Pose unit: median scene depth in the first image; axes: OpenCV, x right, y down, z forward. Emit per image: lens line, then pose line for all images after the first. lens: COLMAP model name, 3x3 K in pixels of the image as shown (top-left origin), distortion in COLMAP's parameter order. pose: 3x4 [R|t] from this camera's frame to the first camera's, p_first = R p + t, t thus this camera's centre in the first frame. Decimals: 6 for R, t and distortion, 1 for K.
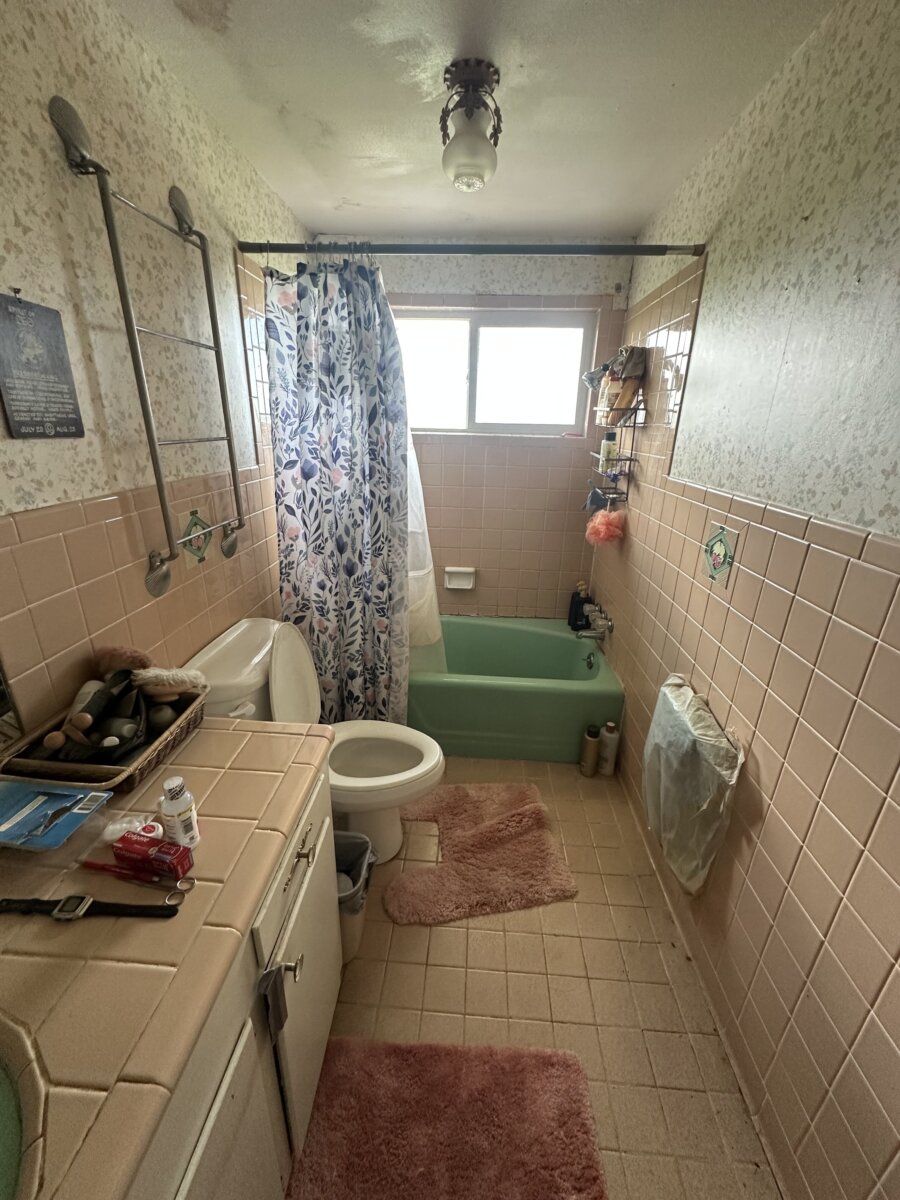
lens RADIAL K [[480.7, 0, 446.2], [0, 480.7, 600.3], [0, 0, 1]] dist [-0.003115, 0.000387]
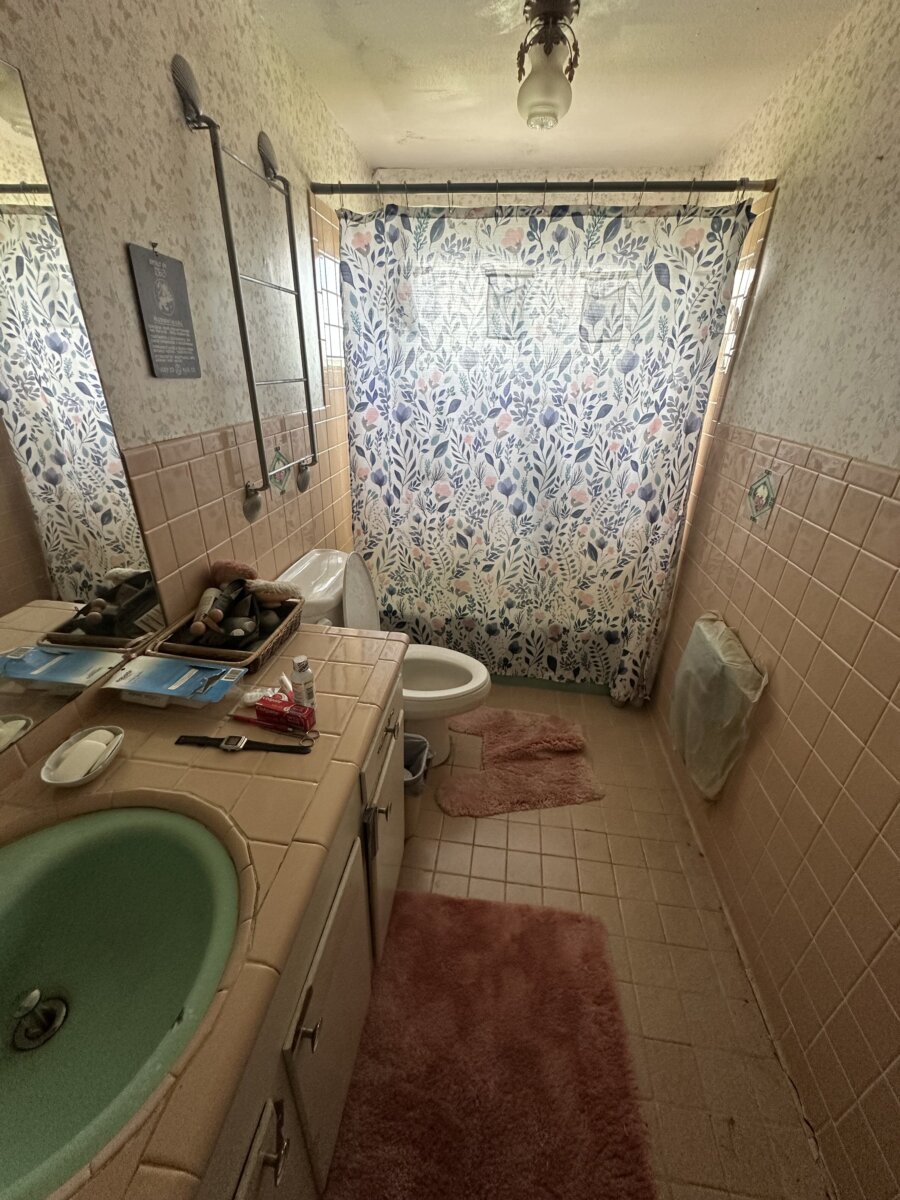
lens RADIAL K [[480.7, 0, 446.4], [0, 480.7, 600.5], [0, 0, 1]] dist [-0.003115, 0.000387]
pose [[0.997780, 0.033888, -0.057337, -0.069168], [-0.027989, 0.994520, 0.100726, 0.052178], [0.060436, -0.098897, 0.993261, -0.139598]]
